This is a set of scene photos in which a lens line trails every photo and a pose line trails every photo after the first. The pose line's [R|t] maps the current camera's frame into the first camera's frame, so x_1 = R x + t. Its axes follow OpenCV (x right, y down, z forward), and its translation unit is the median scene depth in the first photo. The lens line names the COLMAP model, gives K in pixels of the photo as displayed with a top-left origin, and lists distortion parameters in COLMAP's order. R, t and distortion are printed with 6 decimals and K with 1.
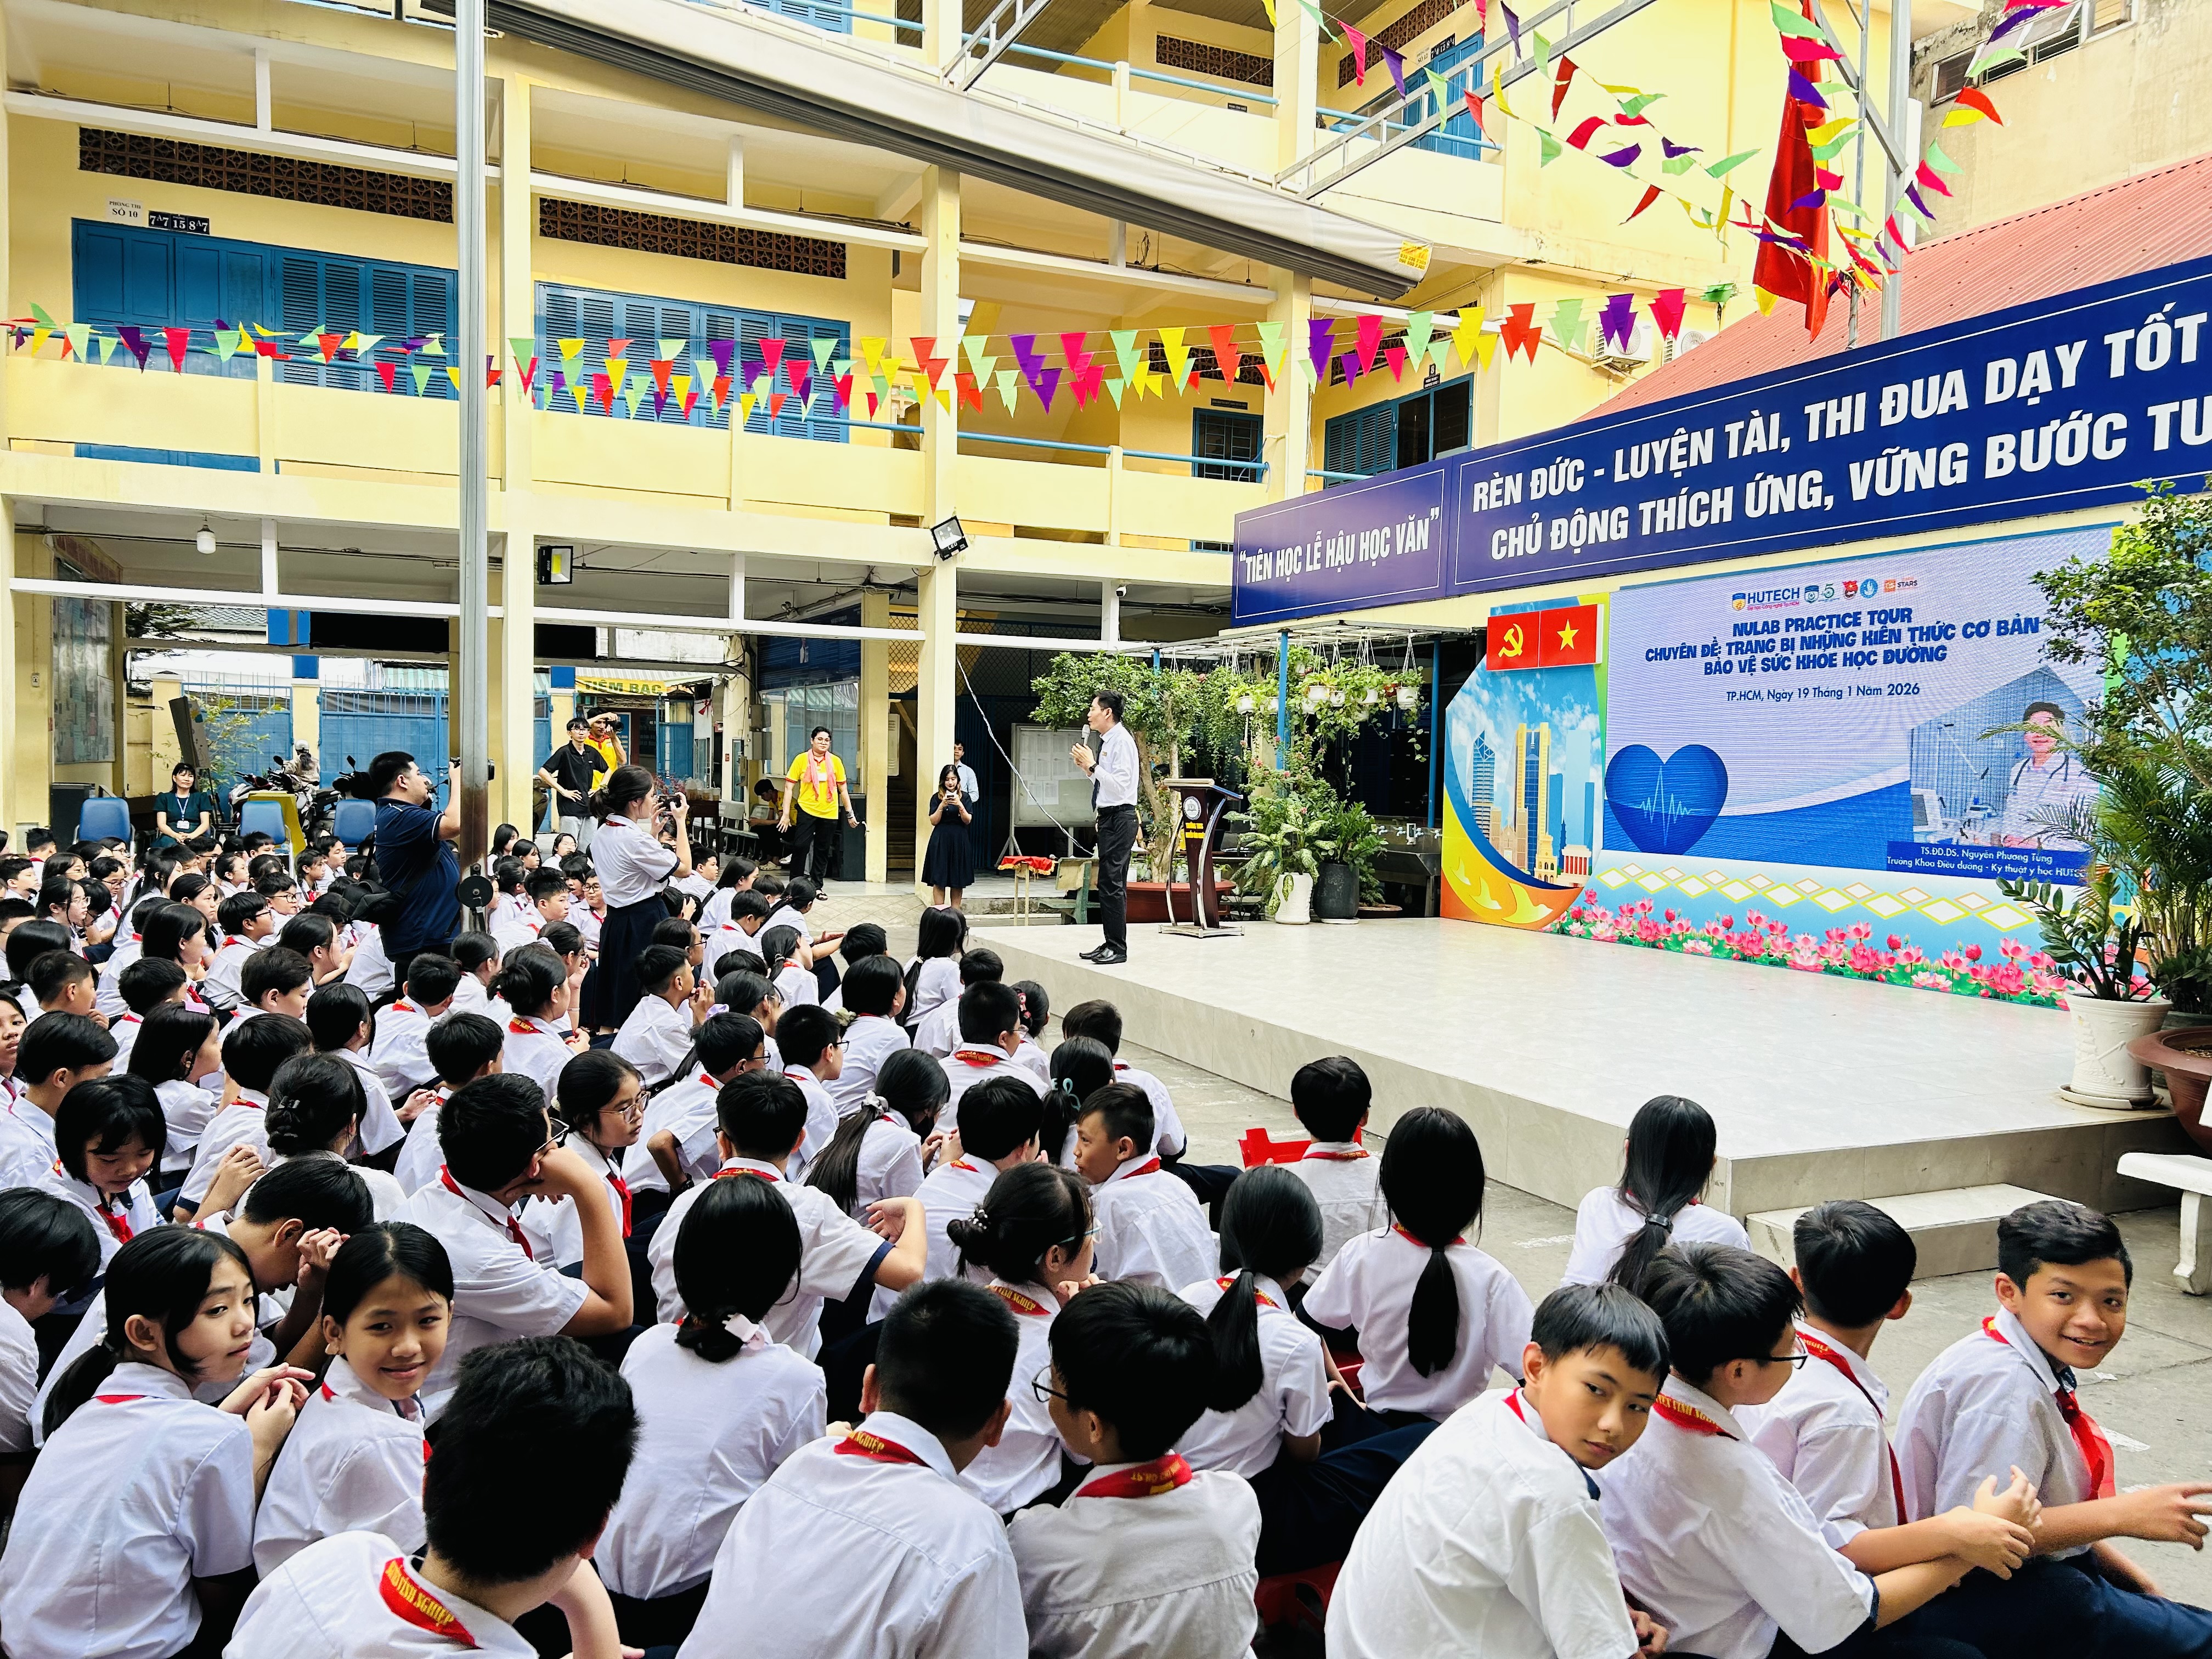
lens RADIAL K [[1664.7, 0, 1092.9], [0, 1664.7, 831.9], [0, 0, 1]] dist [0.075430, -0.068577]
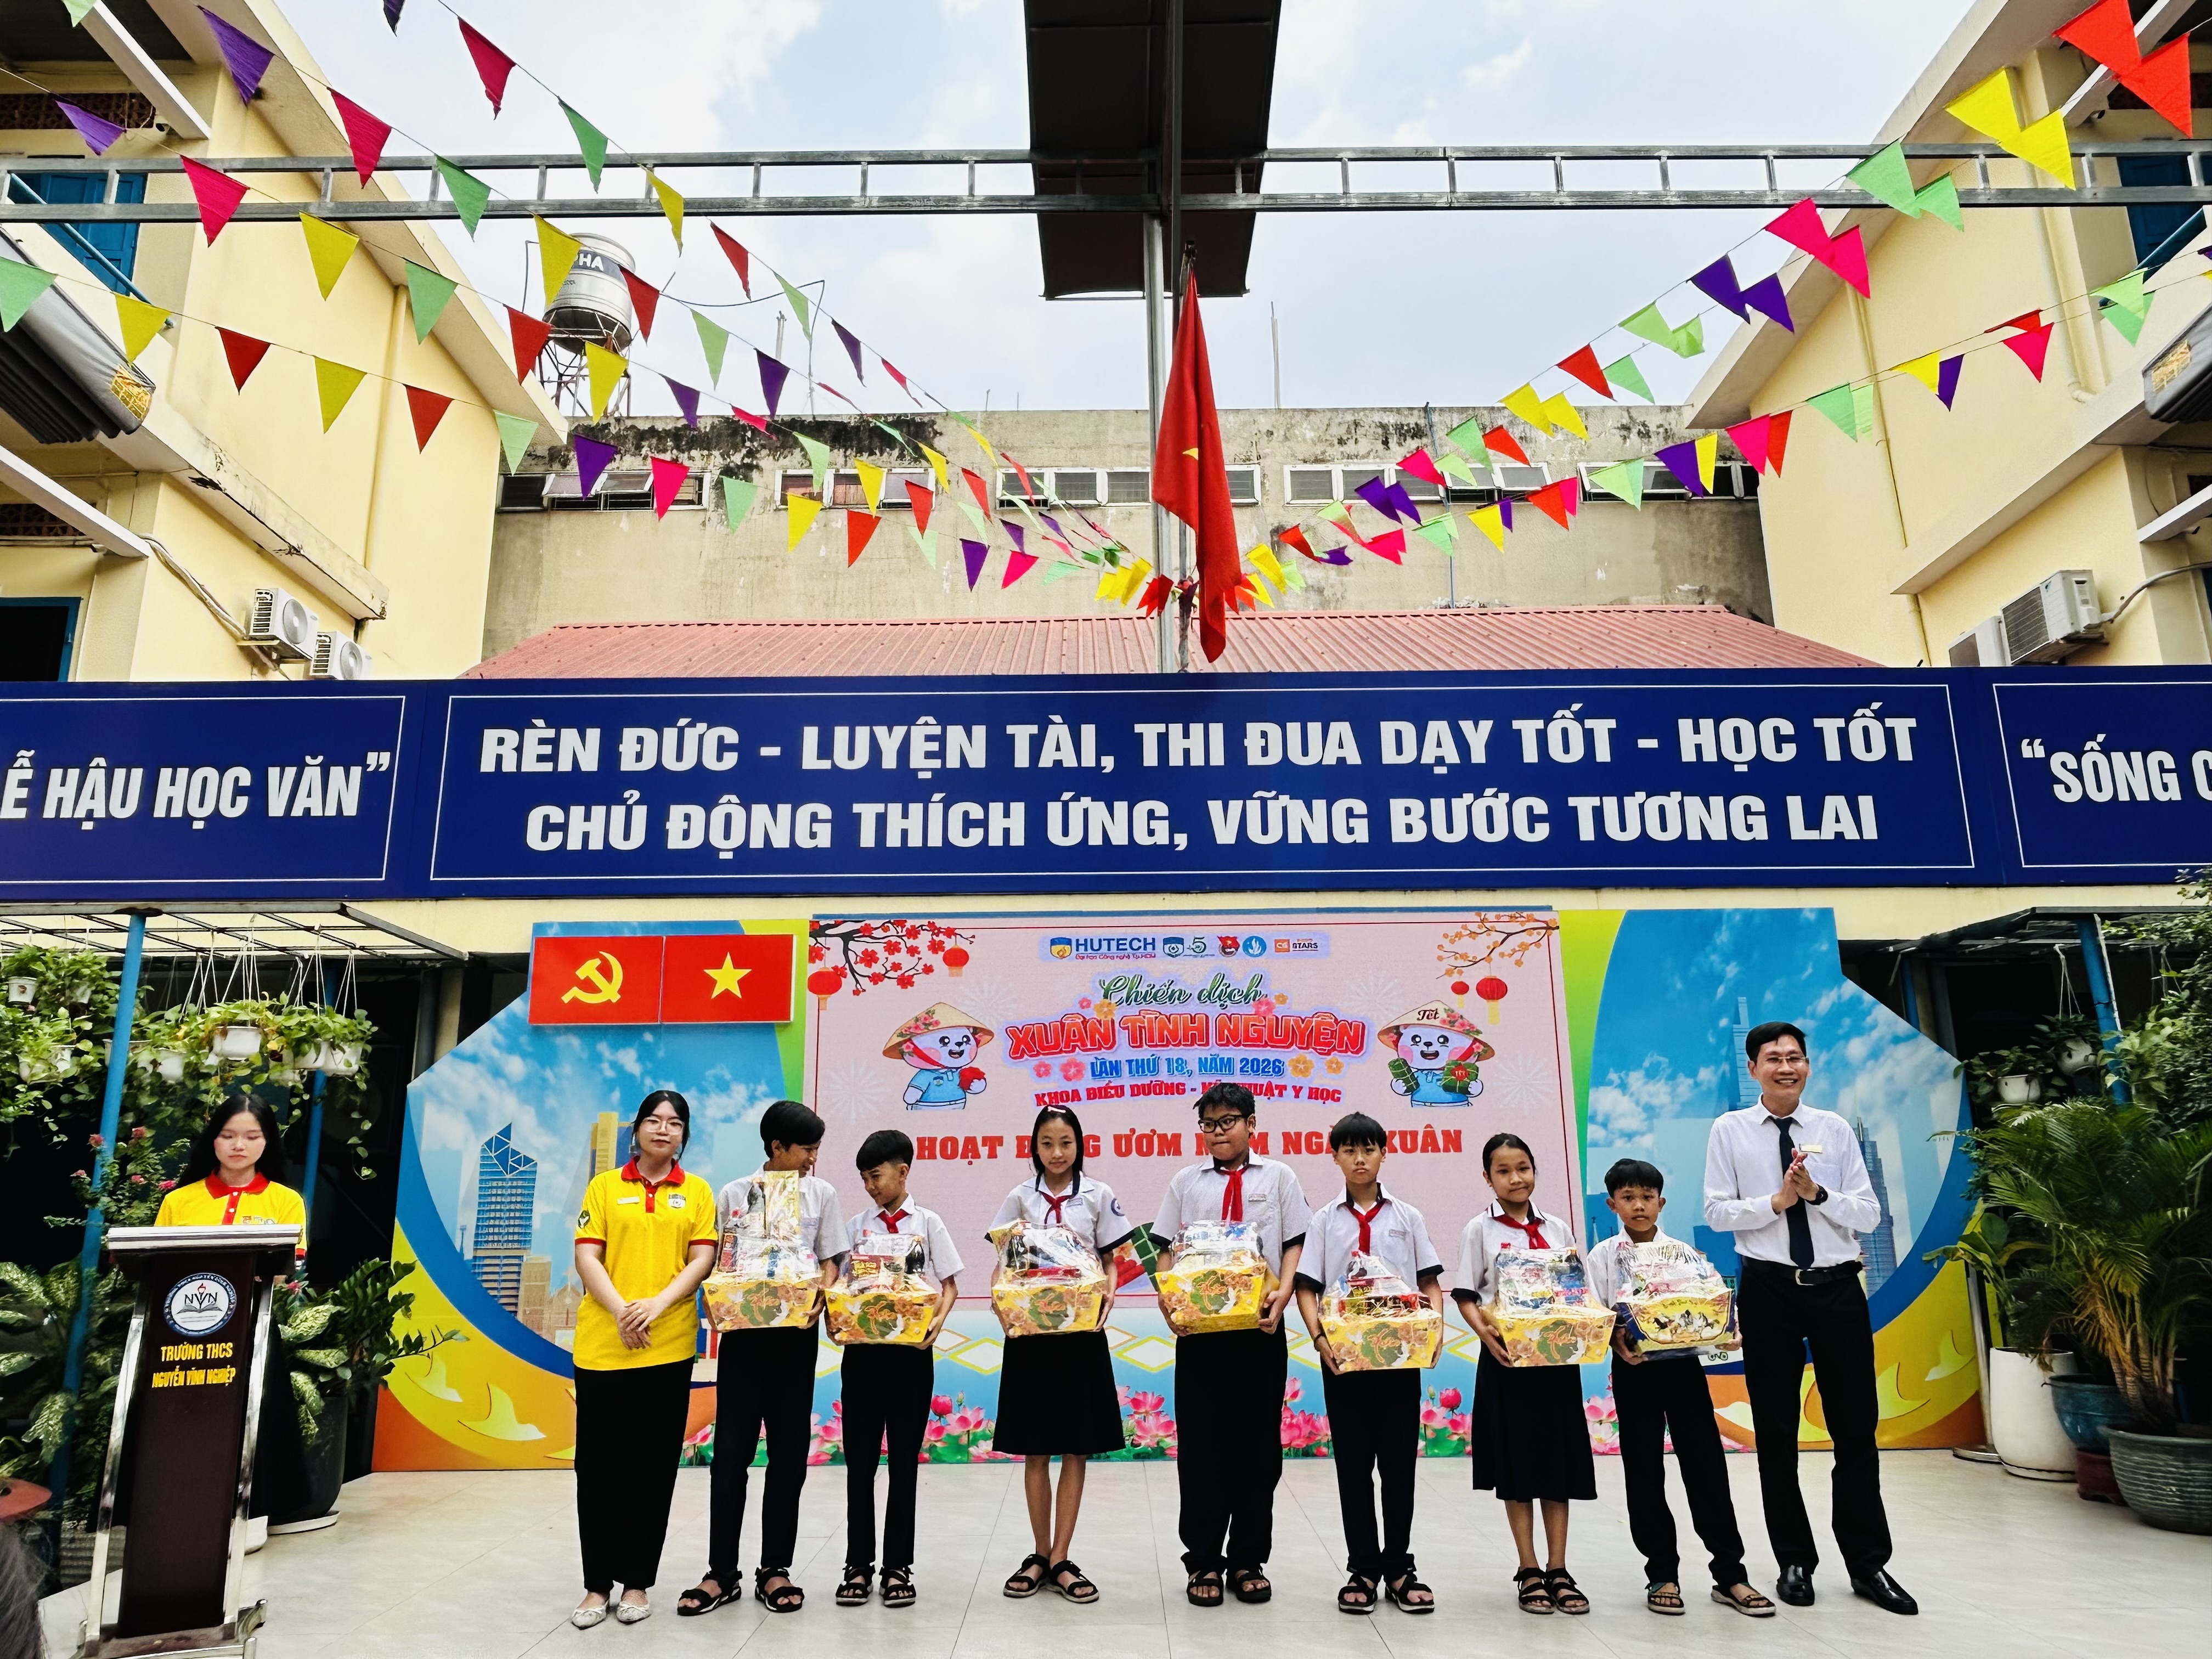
lens RADIAL K [[1481.0, 0, 1111.8], [0, 1481.0, 838.4], [0, 0, 1]] dist [0.017728, -0.014991]
pose [[0.405638, 0.192868, 0.893454, -0.204361], [0.056527, 0.970320, -0.235125, -0.027303], [-0.912284, 0.145880, 0.382696, 0.700243]]
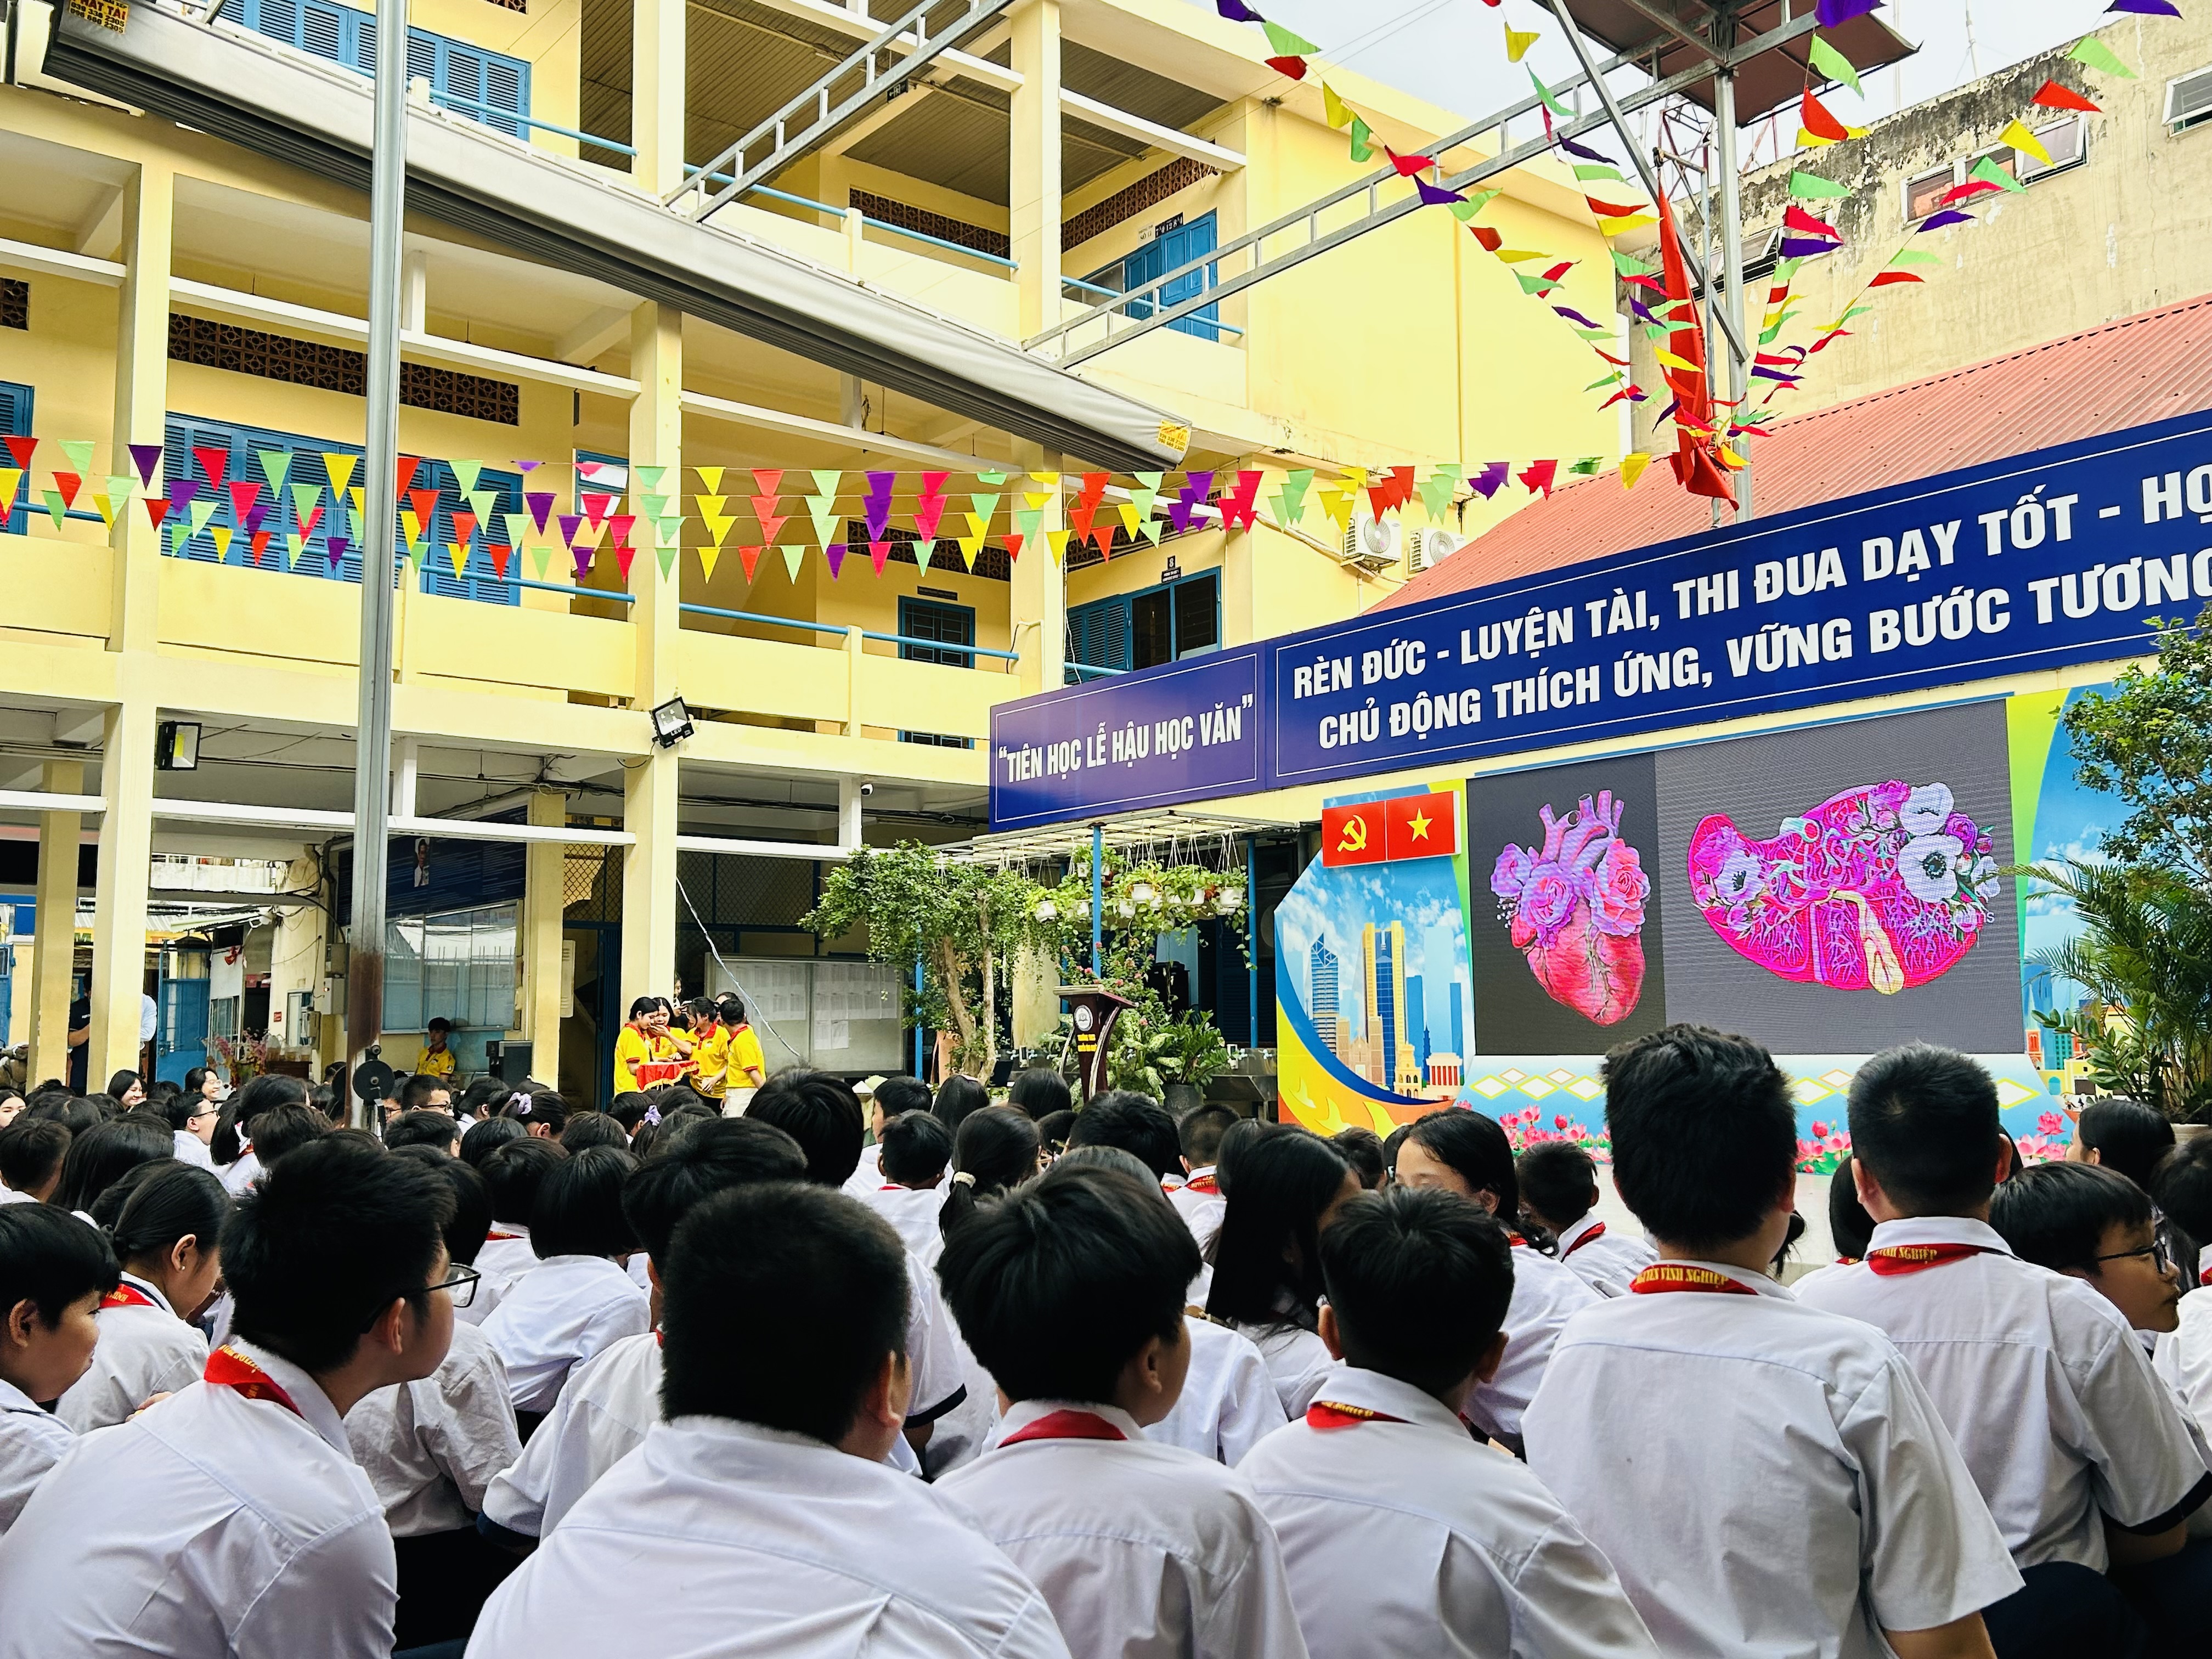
lens RADIAL K [[2008.2, 0, 1099.0], [0, 2008.2, 849.4], [0, 0, 1]] dist [0.061095, -0.062613]
pose [[0.970473, 0.001562, 0.241203, -0.171731], [0.032693, 0.989899, -0.137950, 0.047420], [-0.238982, 0.141763, 0.960620, -0.020460]]
